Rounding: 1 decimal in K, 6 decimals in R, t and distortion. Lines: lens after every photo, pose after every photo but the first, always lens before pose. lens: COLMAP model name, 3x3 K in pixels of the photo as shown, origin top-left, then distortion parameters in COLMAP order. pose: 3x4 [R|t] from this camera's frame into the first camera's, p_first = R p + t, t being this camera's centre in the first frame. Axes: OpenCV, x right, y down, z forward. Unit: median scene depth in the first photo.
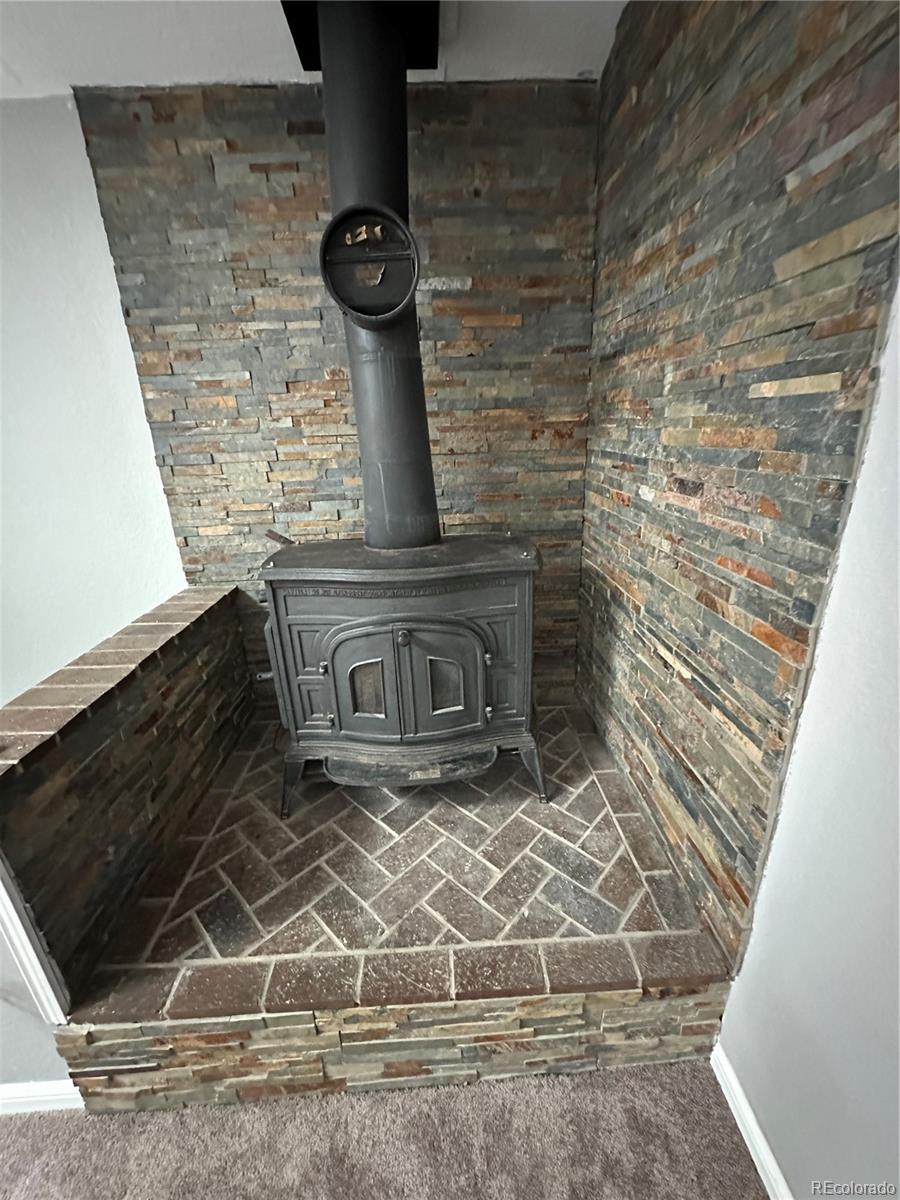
lens RADIAL K [[478.6, 0, 450.6], [0, 478.6, 598.4], [0, 0, 1]] dist [-0.003936, 0.000662]
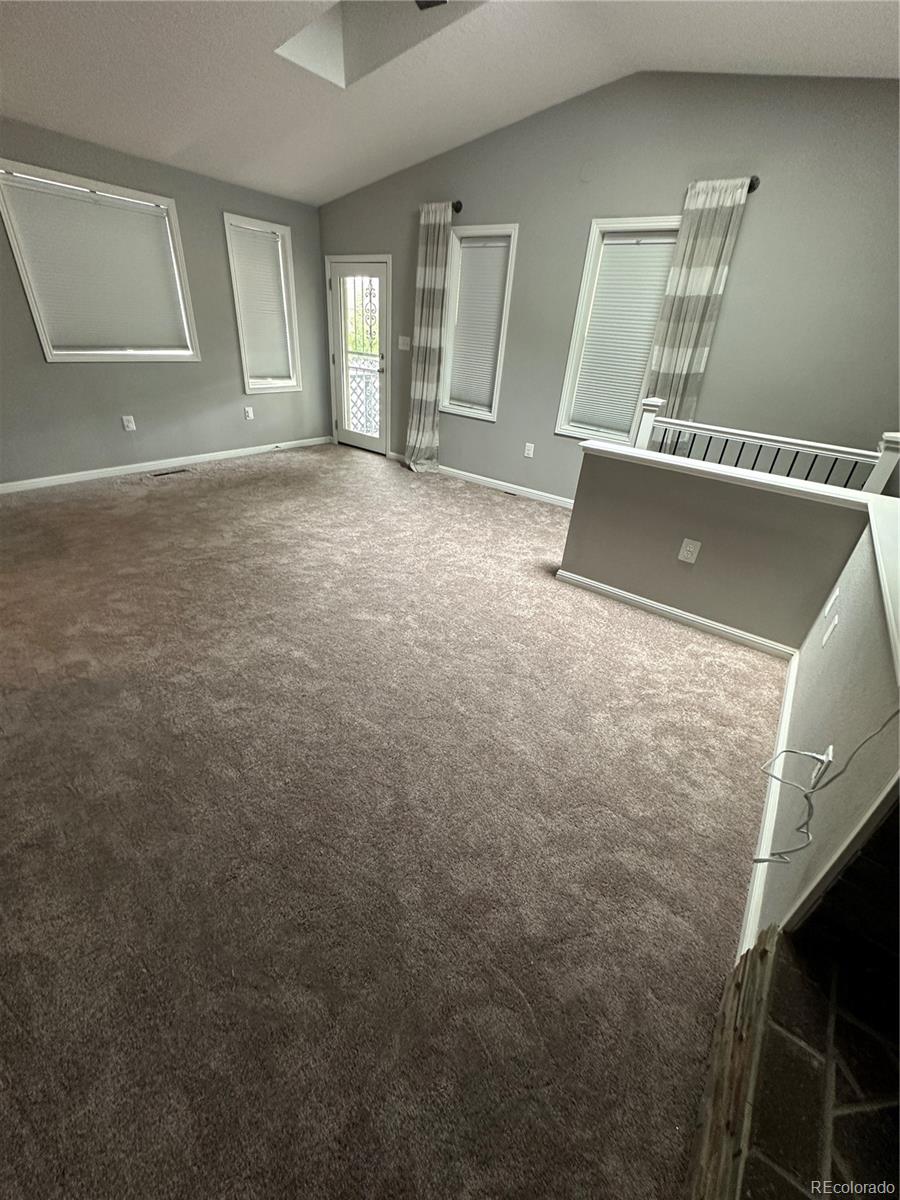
lens RADIAL K [[478.6, 0, 450.9], [0, 478.6, 599.8], [0, 0, 1]] dist [-0.003936, 0.000662]
pose [[-0.635650, 0.375688, -0.674394, 0.078379], [-0.304394, 0.680839, 0.666185, -0.079008], [0.709431, 0.628743, -0.318418, 0.343470]]
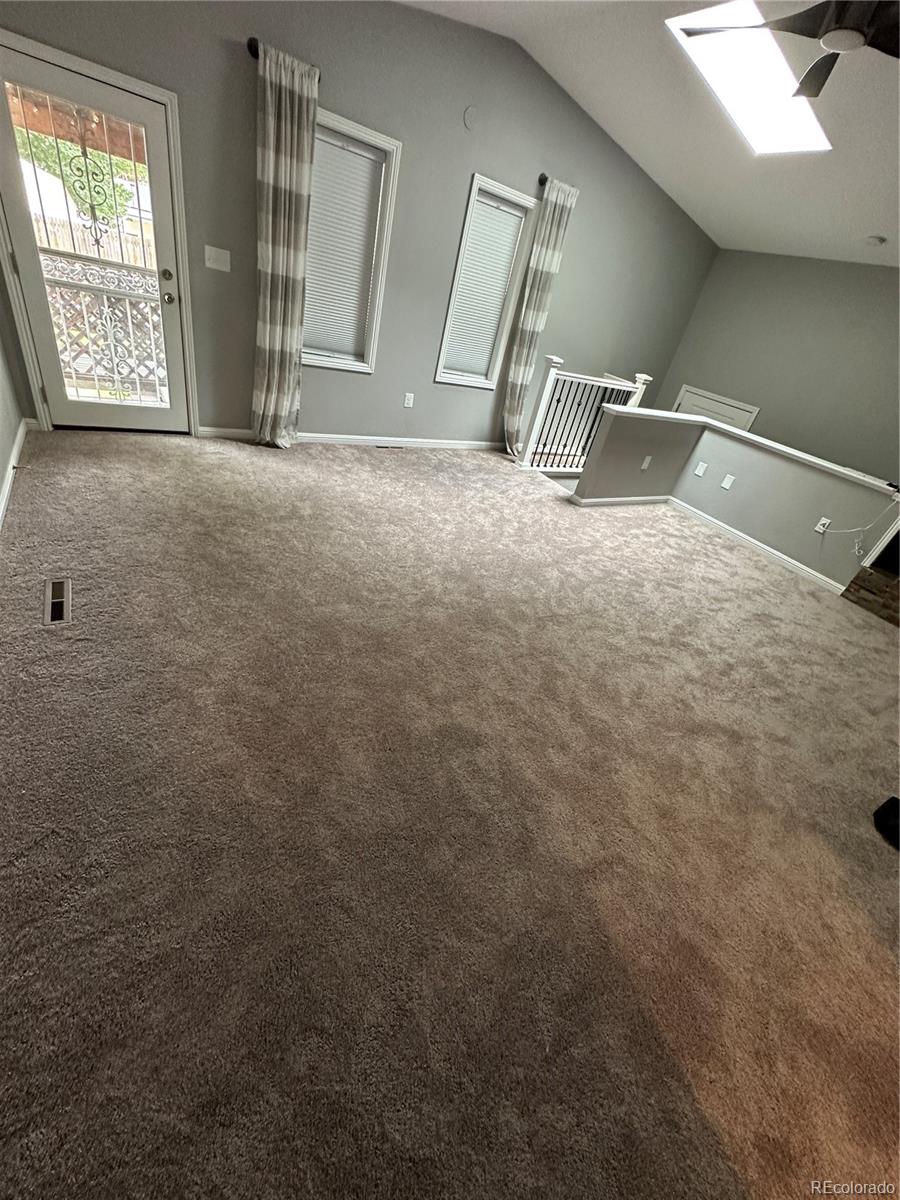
lens RADIAL K [[478.6, 0, 449.6], [0, 478.6, 600.7], [0, 0, 1]] dist [-0.003936, 0.000662]
pose [[0.462841, 0.596682, -0.655552, 0.280243], [-0.505432, 0.785179, 0.357817, 1.321235], [0.728229, 0.165724, 0.664995, -3.588899]]
